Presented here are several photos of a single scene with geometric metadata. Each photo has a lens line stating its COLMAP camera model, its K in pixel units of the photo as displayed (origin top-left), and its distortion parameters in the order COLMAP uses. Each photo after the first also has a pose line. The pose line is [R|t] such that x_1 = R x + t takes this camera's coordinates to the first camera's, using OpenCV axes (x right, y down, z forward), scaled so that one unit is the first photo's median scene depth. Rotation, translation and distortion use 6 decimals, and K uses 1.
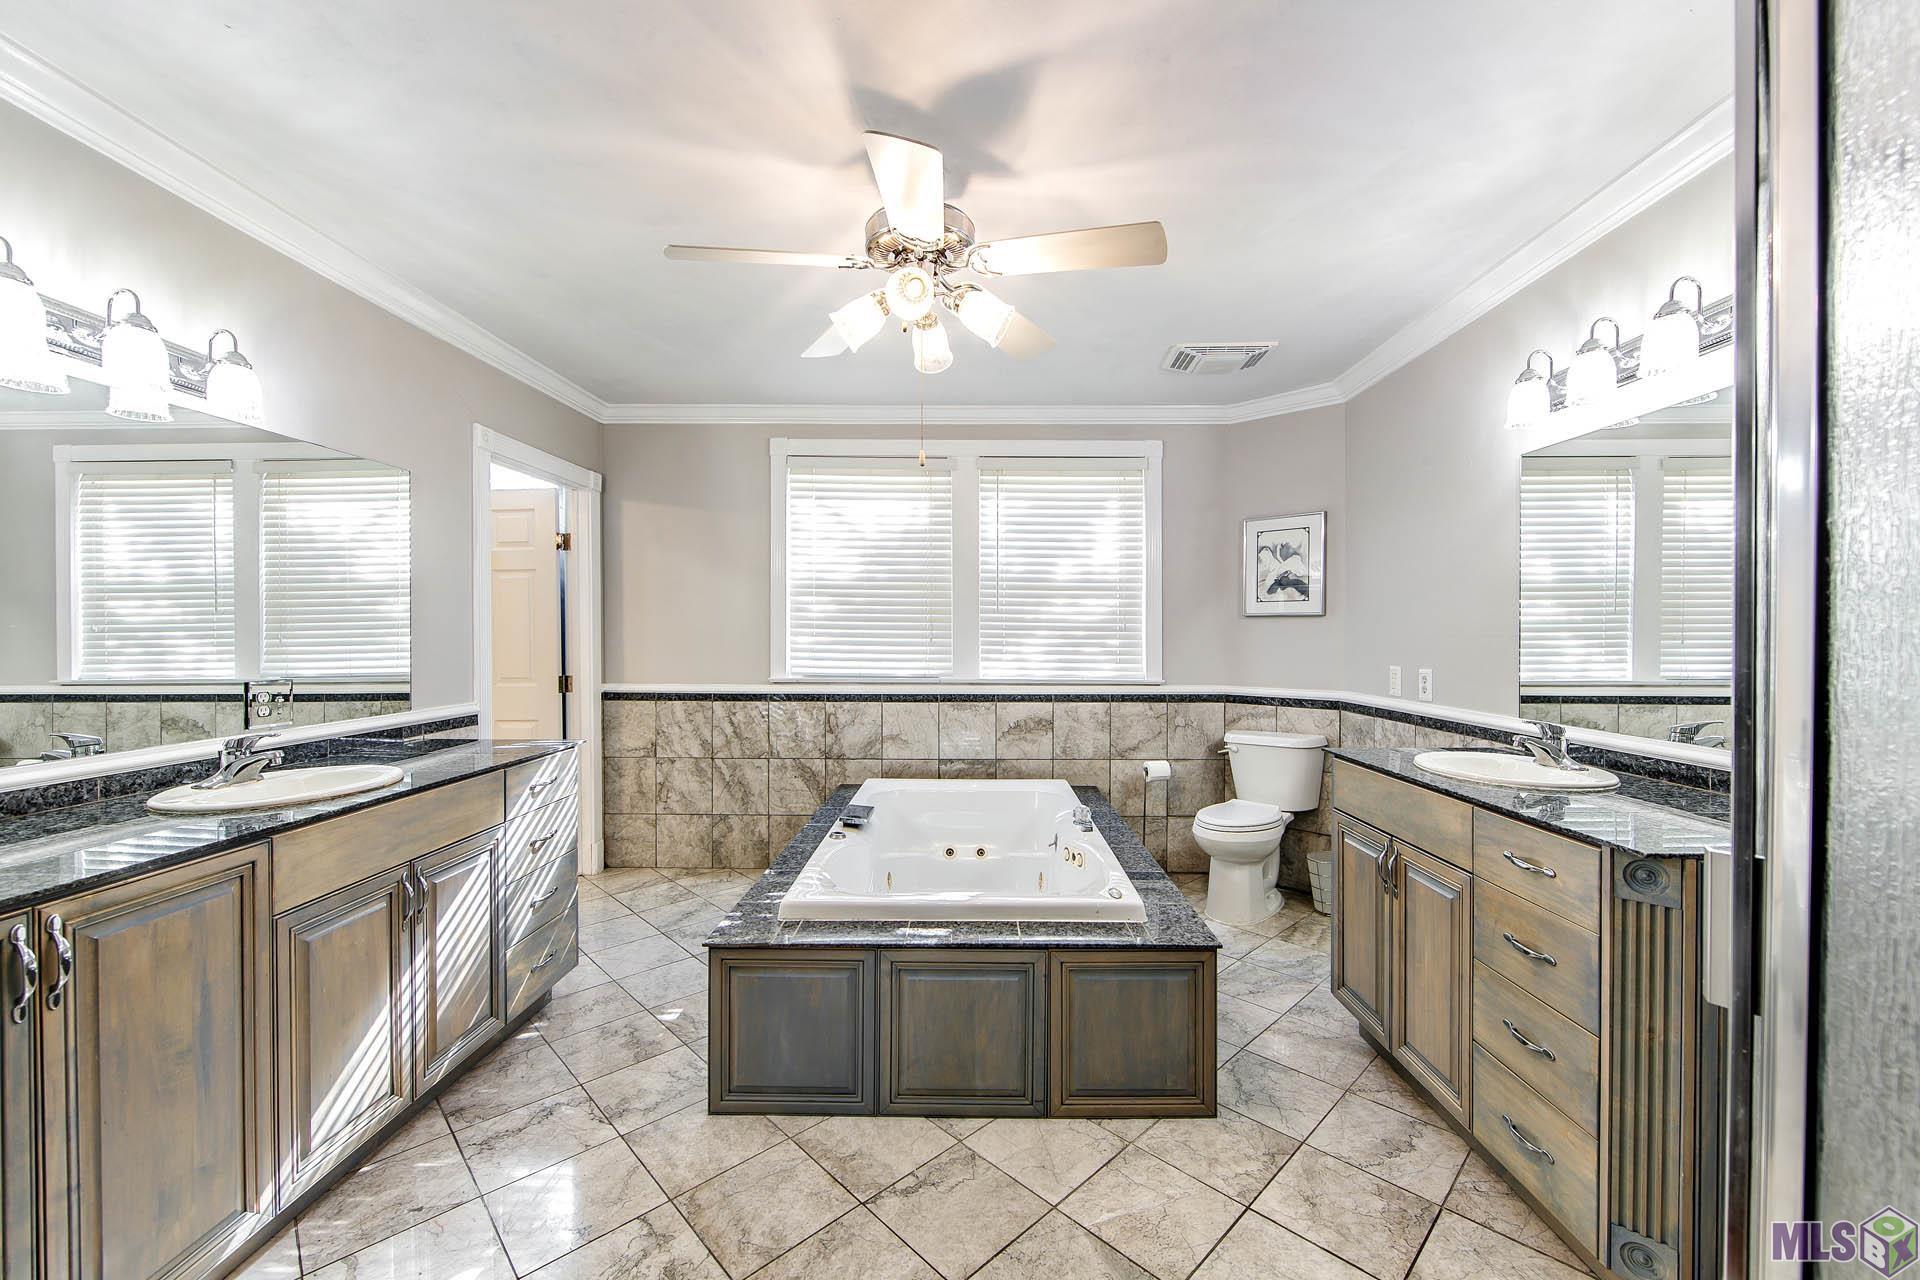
lens RADIAL K [[762.5, 0, 970.1], [0, 762.5, 638.7], [0, 0, 1]] dist [0.002162, 0.000062]
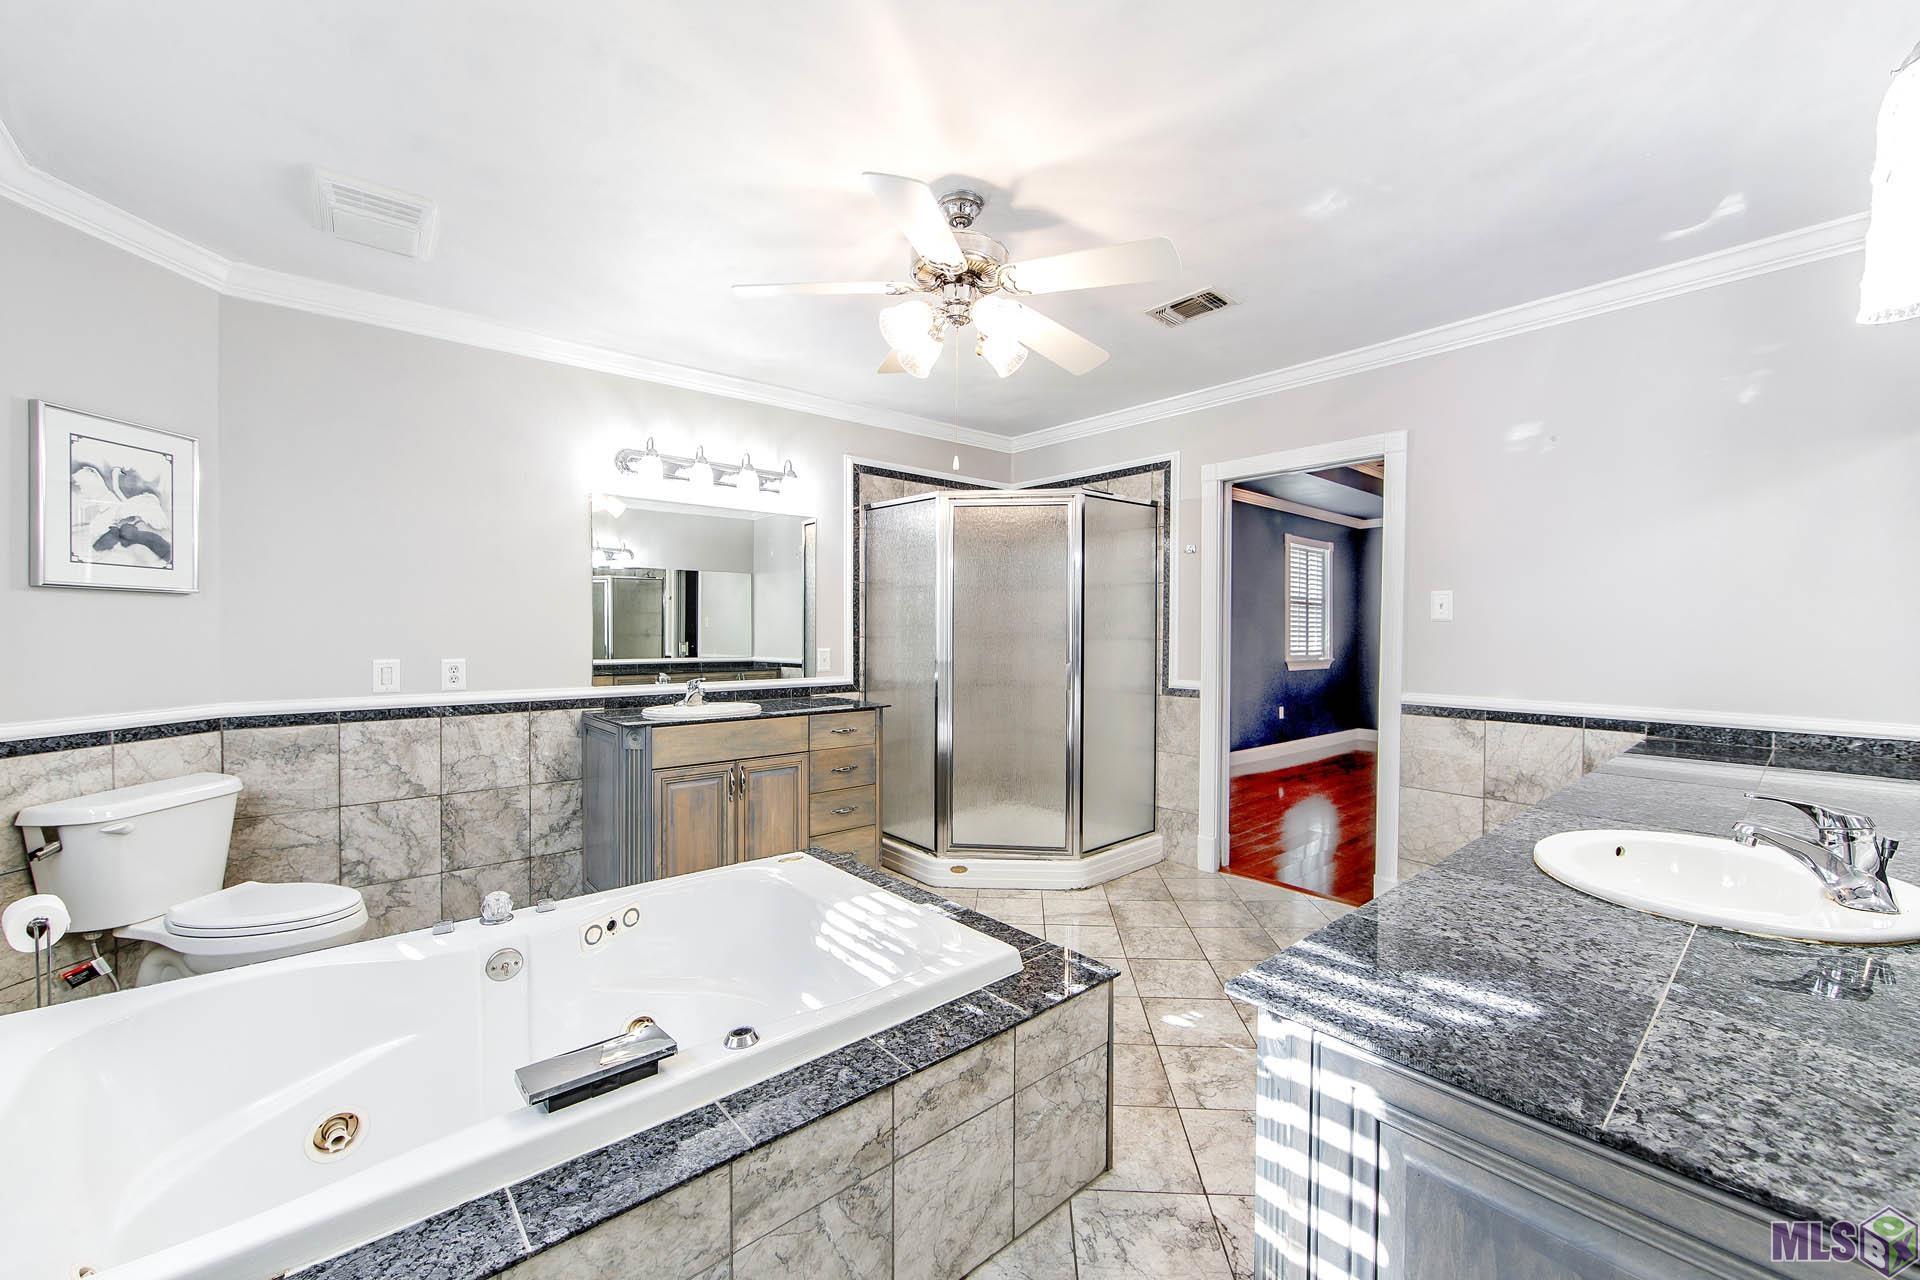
lens RADIAL K [[762.5, 0, 969.6], [0, 762.5, 638.2], [0, 0, 1]] dist [0.002162, 0.000062]
pose [[-0.671558, -0.008806, 0.740900, -0.532452], [0.002911, 0.999890, 0.014523, 0.000353], [-0.740946, 0.011910, -0.671459, 1.032092]]
